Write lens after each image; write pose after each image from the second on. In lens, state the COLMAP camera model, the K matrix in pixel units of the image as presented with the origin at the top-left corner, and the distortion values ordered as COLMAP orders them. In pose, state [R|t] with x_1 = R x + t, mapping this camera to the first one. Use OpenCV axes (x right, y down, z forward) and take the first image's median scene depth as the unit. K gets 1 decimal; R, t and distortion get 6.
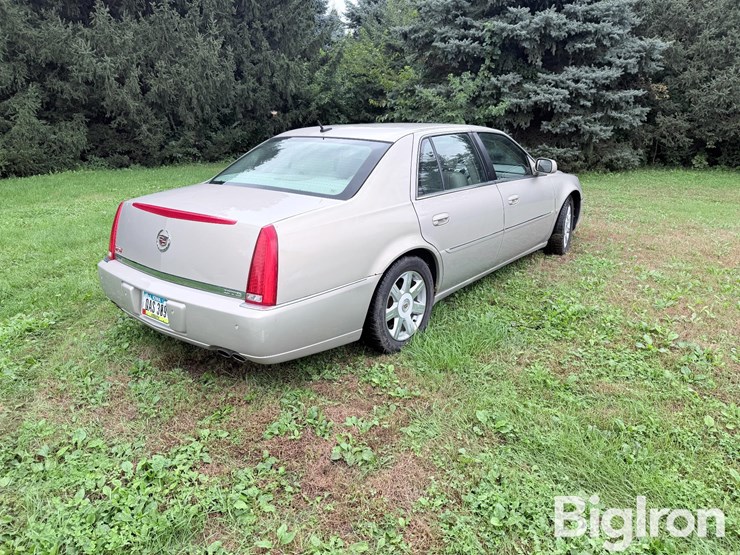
lens RADIAL K [[532.6, 0, 370.0], [0, 532.6, 277.5], [0, 0, 1]] dist [0.001951, -0.002863]
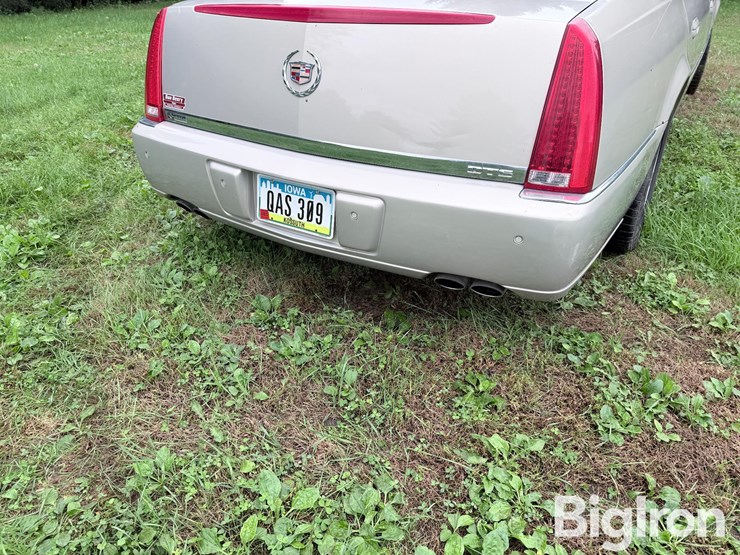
lens RADIAL K [[514.9, 0, 370.0], [0, 514.9, 277.5], [0, 0, 1]] dist [0.076592, -0.091309]
pose [[0.987547, -0.078508, 0.136339, -0.411756], [0.042775, 0.967934, 0.247535, -0.001193], [-0.151400, -0.238620, 0.959238, 0.469818]]
